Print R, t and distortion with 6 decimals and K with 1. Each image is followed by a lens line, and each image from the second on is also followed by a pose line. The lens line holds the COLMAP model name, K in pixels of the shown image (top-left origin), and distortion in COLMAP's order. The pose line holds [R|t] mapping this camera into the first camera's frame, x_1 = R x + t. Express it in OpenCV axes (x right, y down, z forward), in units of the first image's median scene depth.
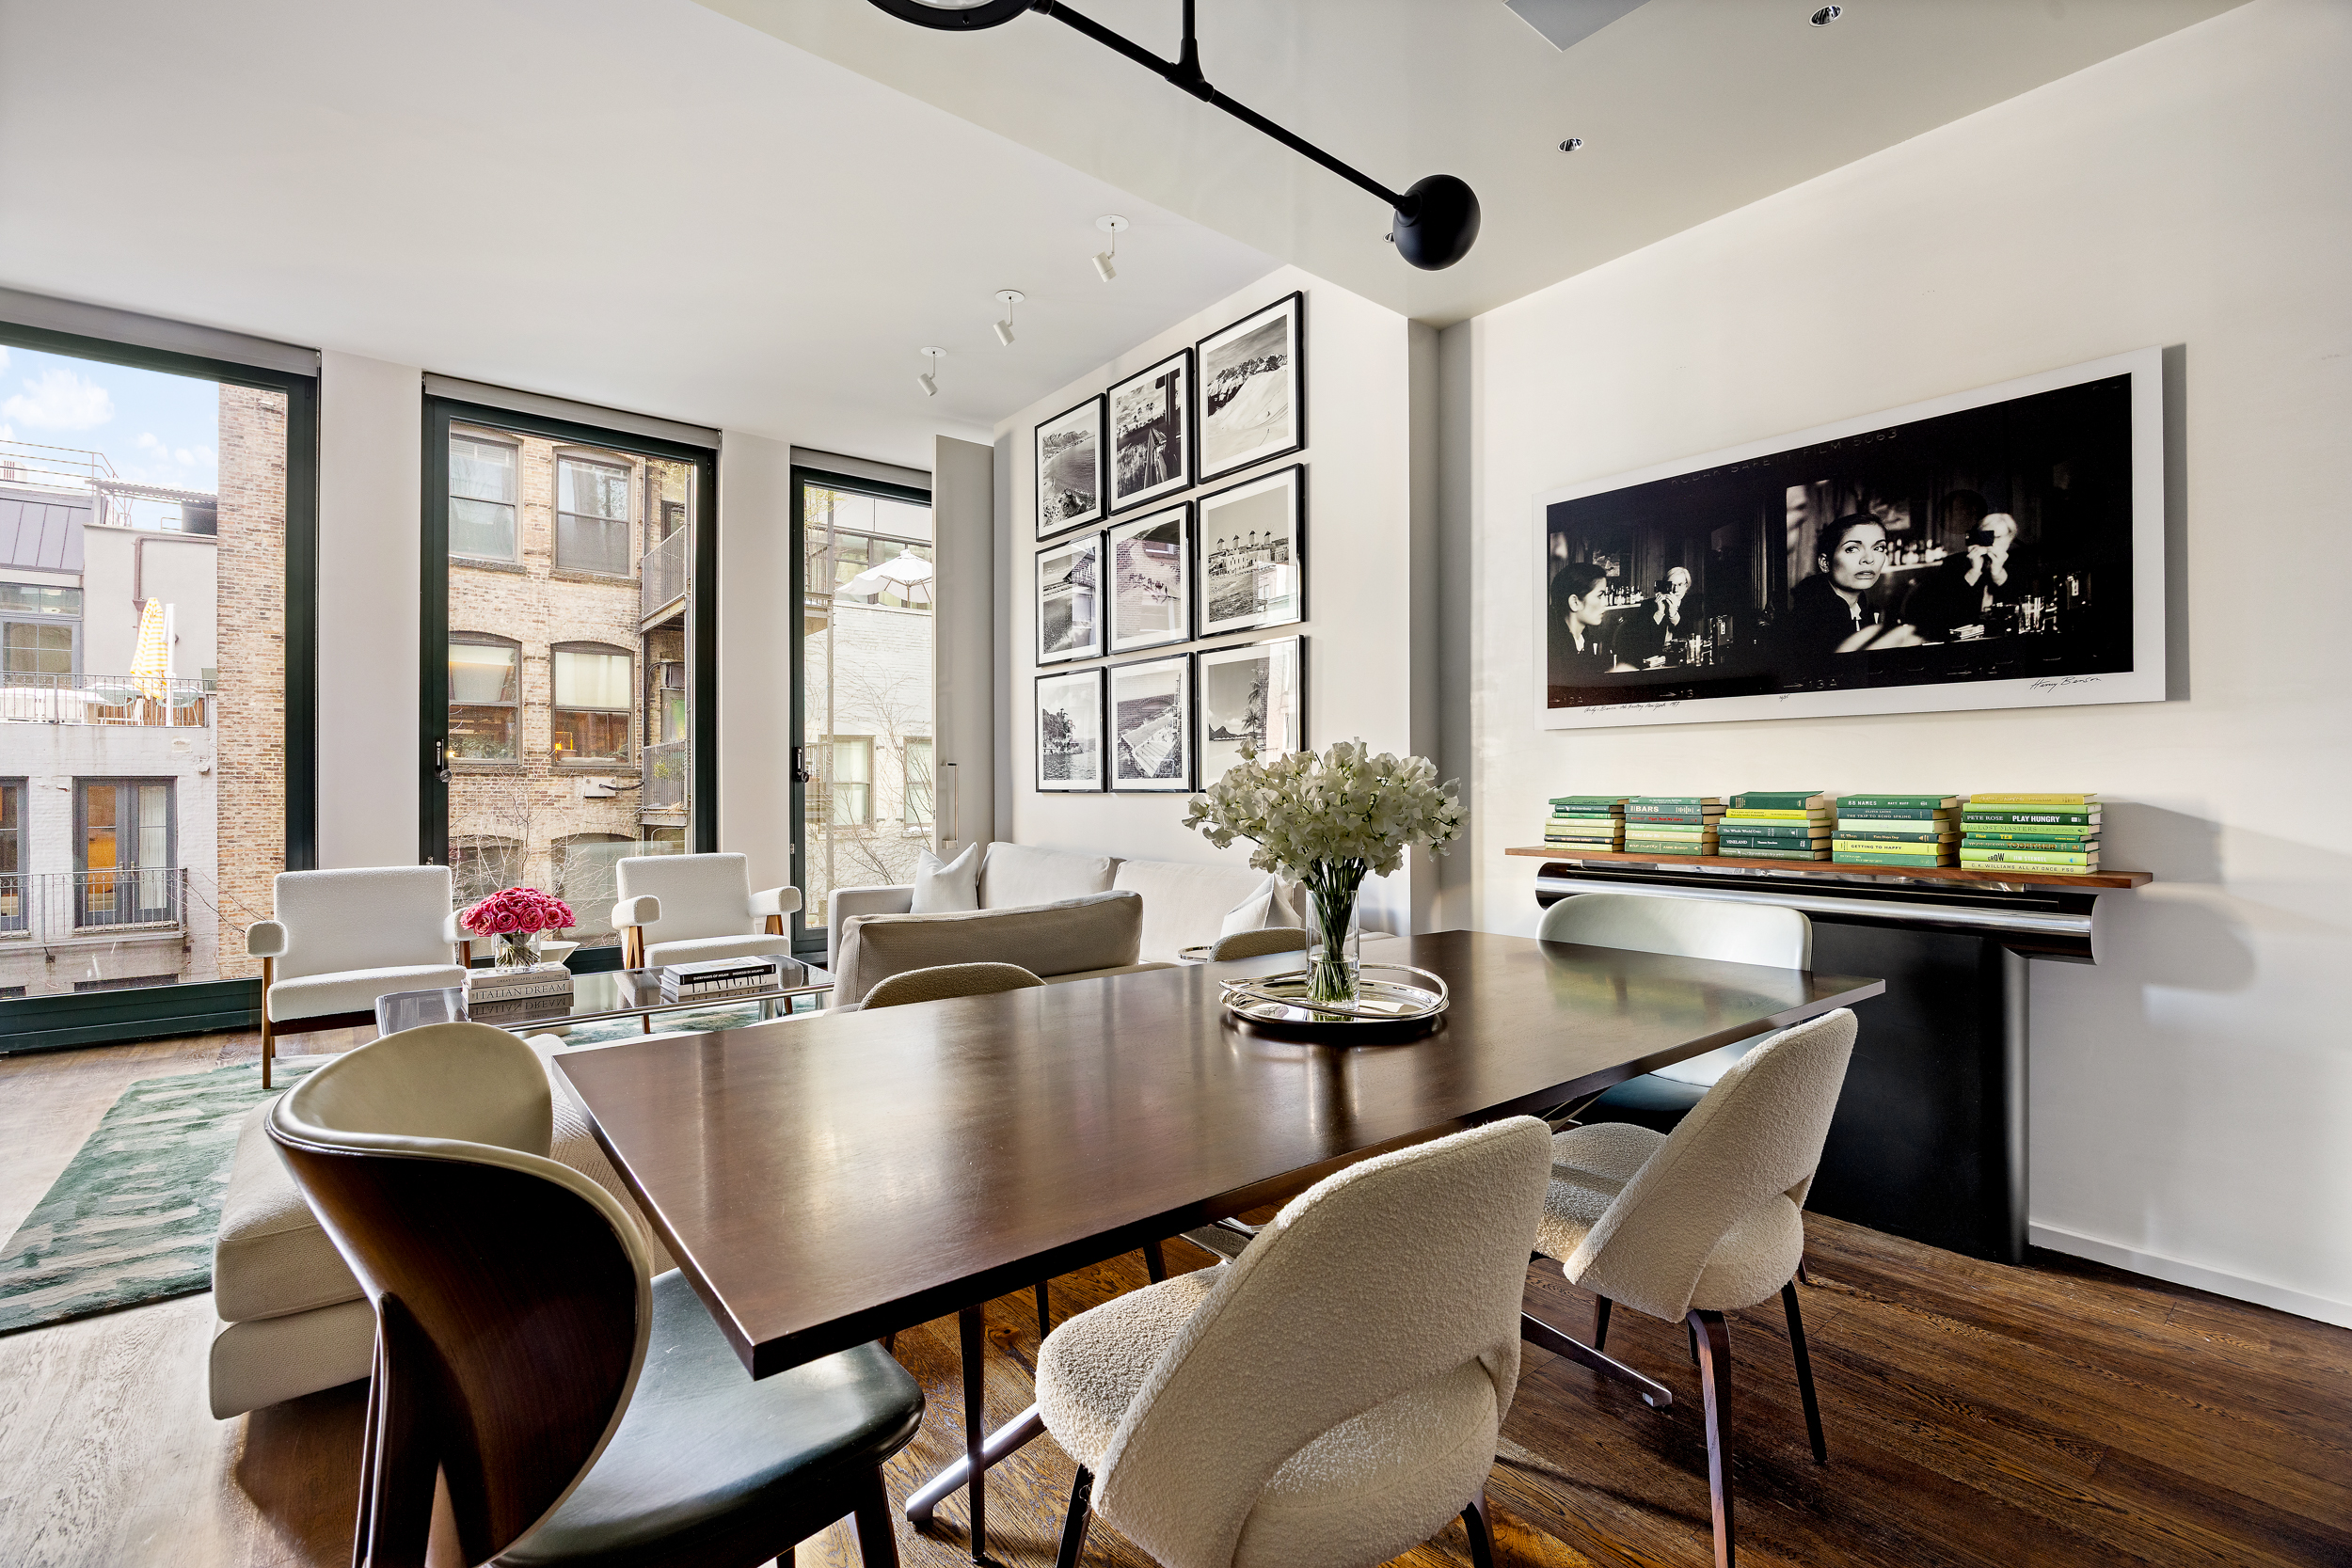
lens RADIAL K [[1050.6, 0, 1167.7], [0, 1050.6, 778.7], [0, 0, 1]] dist [-0.007303, -0.000504]
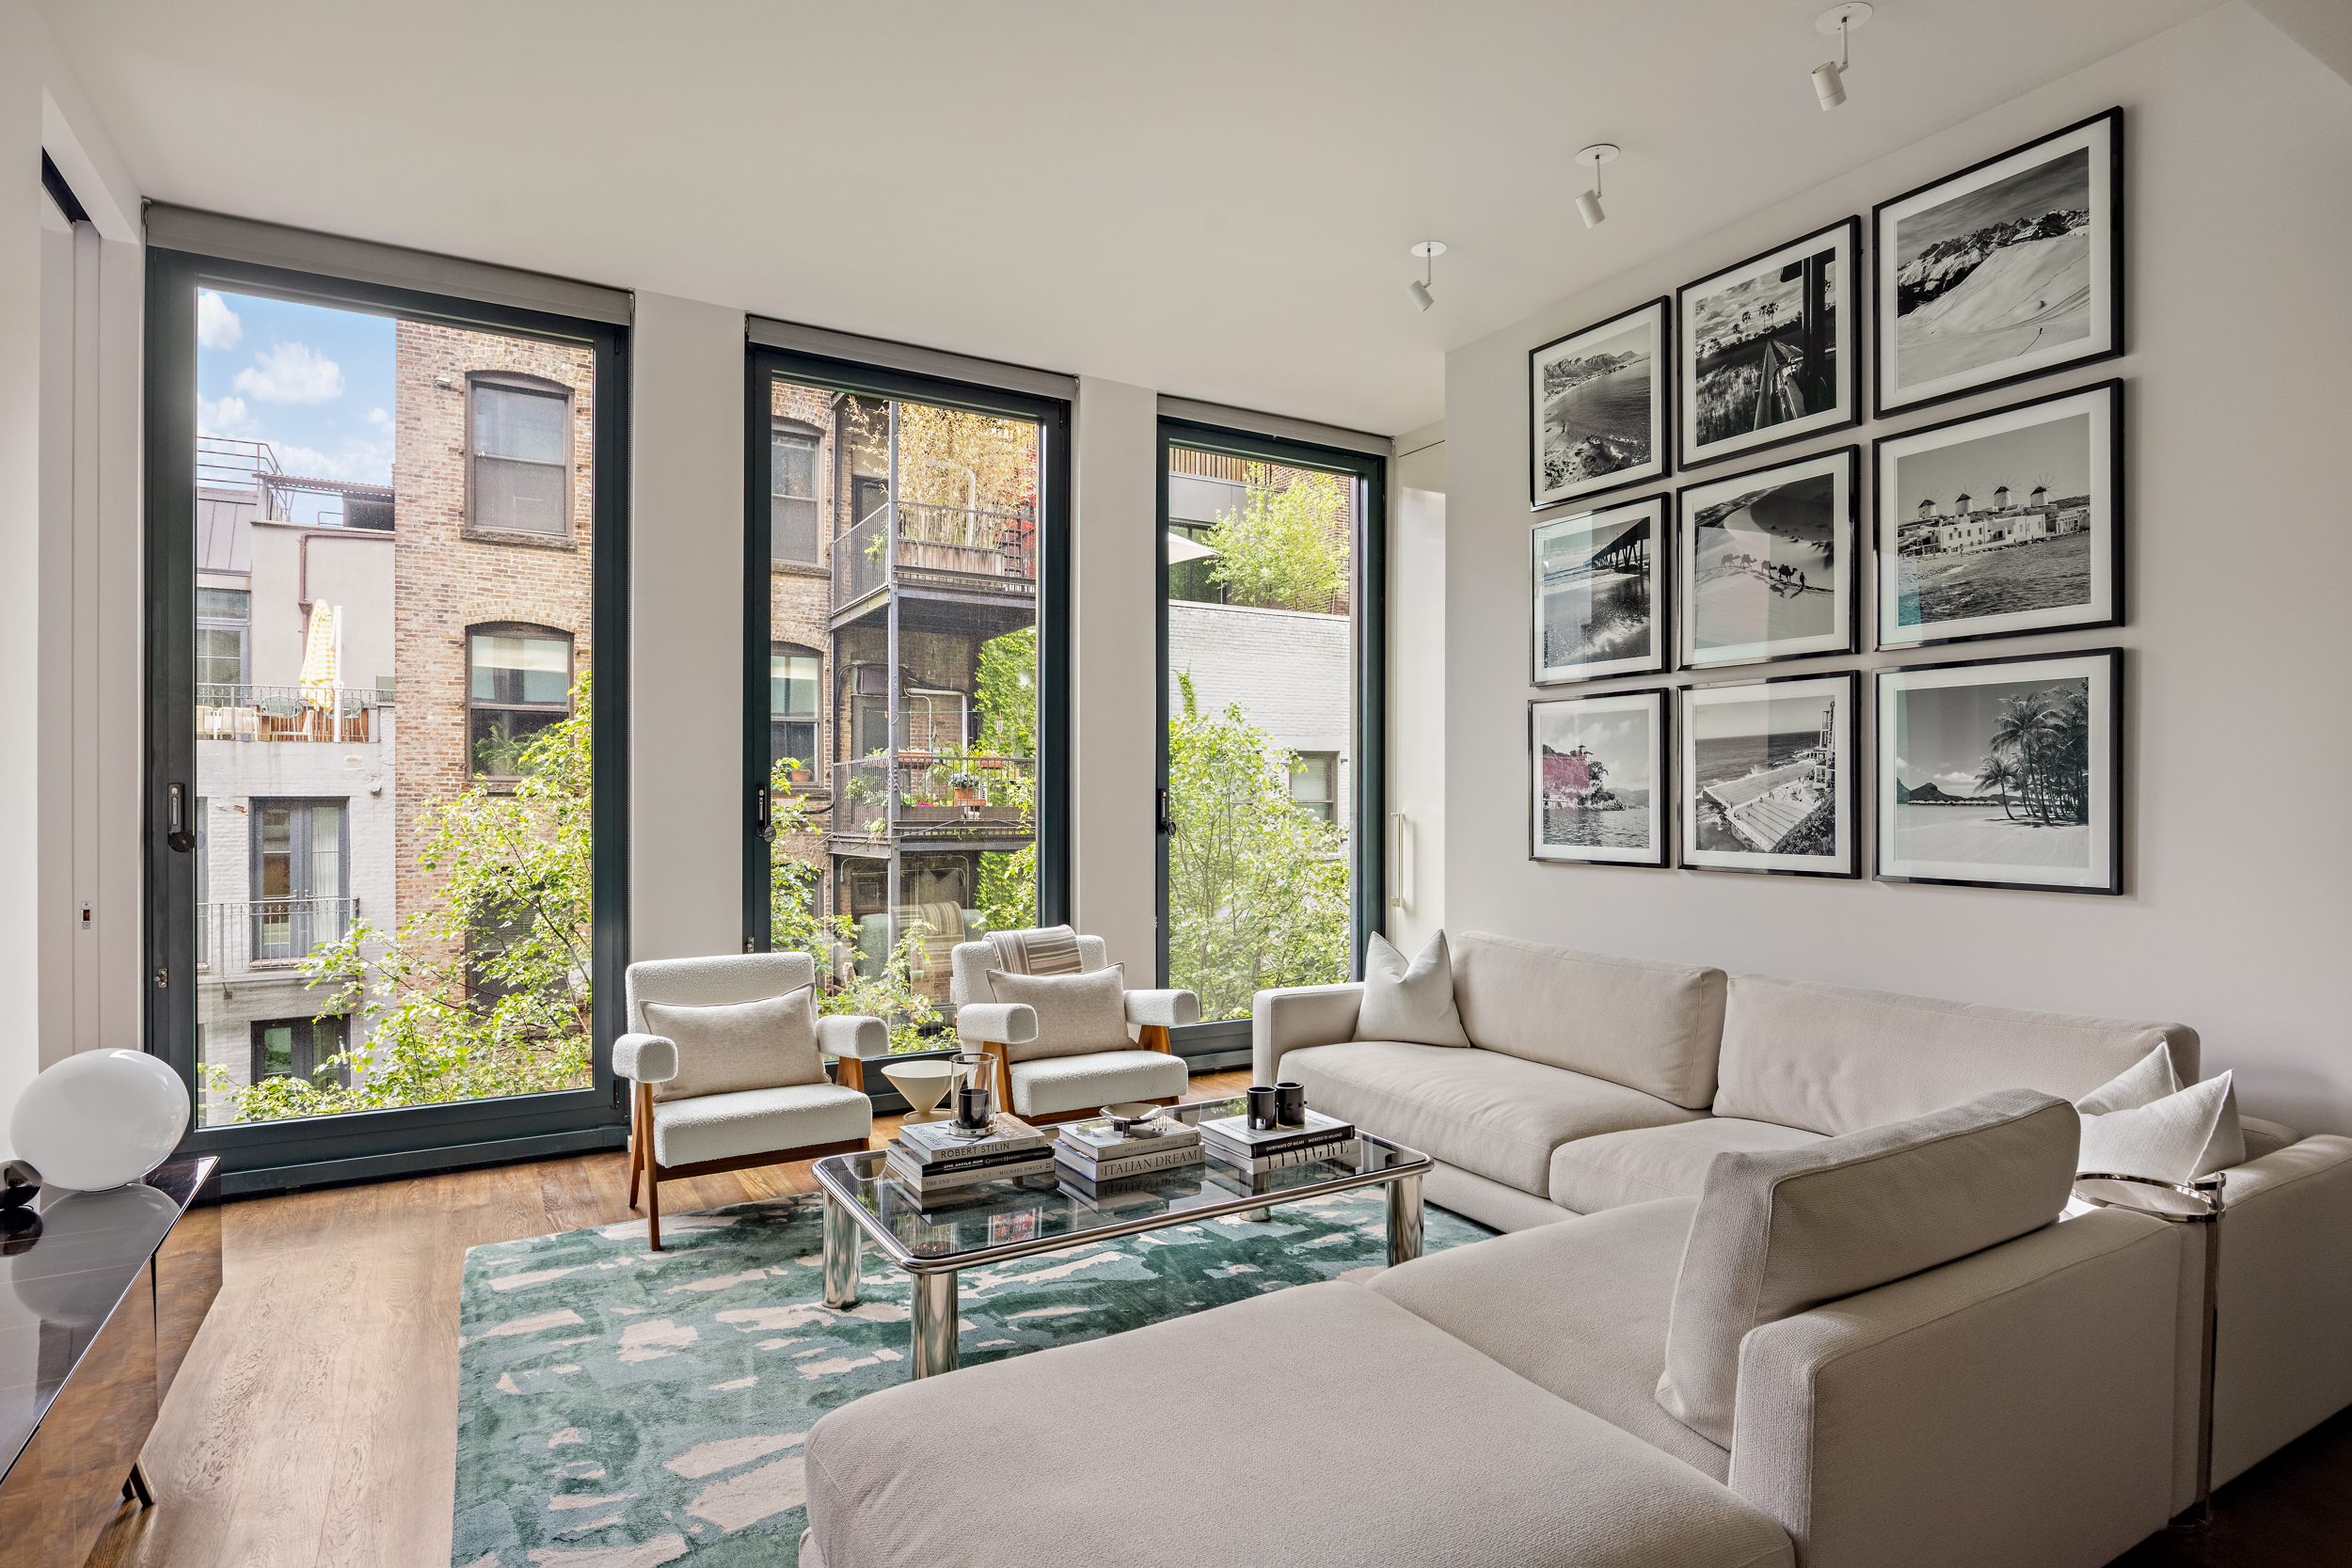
lens RADIAL K [[1237.8, 0, 1174.7], [0, 1237.8, 799.6], [0, 0, 1]] dist [-0.007131, 0.001497]
pose [[0.989179, 0.004573, -0.146643, -0.301749], [-0.003248, 0.999952, 0.009275, -0.044740], [0.146678, -0.008698, 0.989146, 0.157248]]
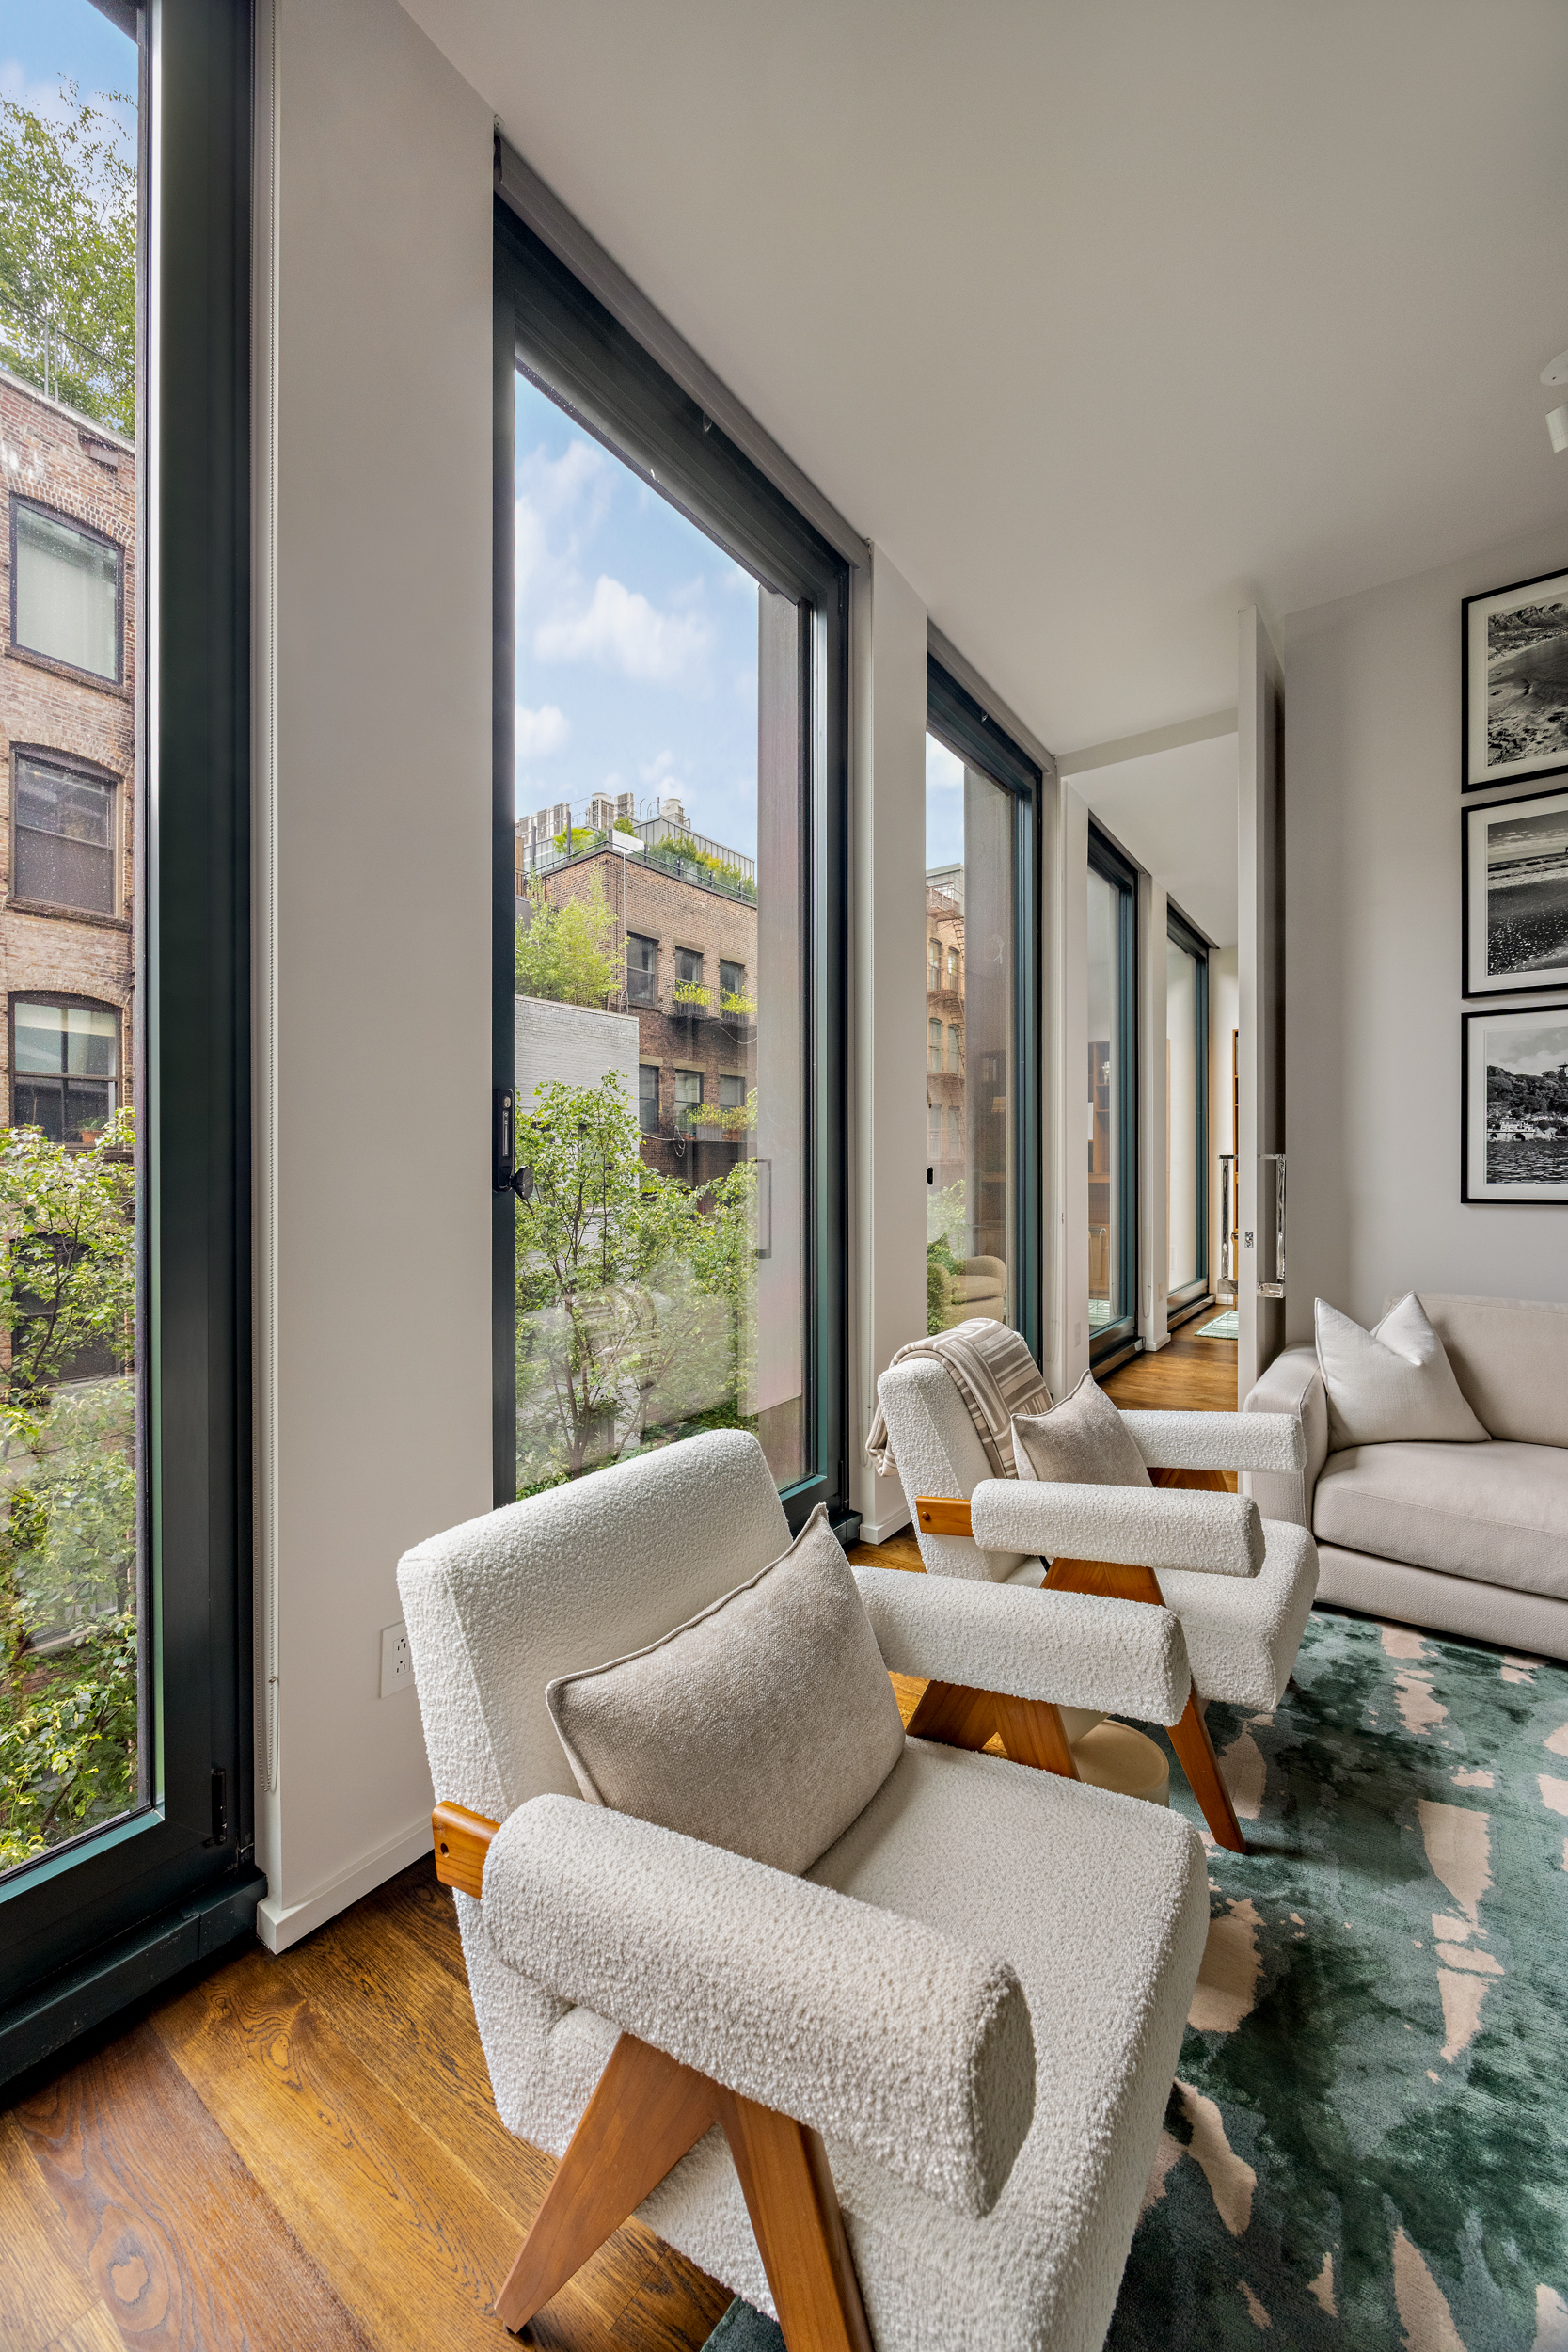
lens RADIAL K [[898.8, 0, 779.4], [0, 898.8, 1169.1], [0, 0, 1]] dist [-0.002998, 0.000419]
pose [[0.964125, 0.000019, 0.265450, -0.806373], [-0.002405, 0.999960, 0.008666, -0.012880], [-0.265439, -0.008993, 0.964086, 0.754220]]
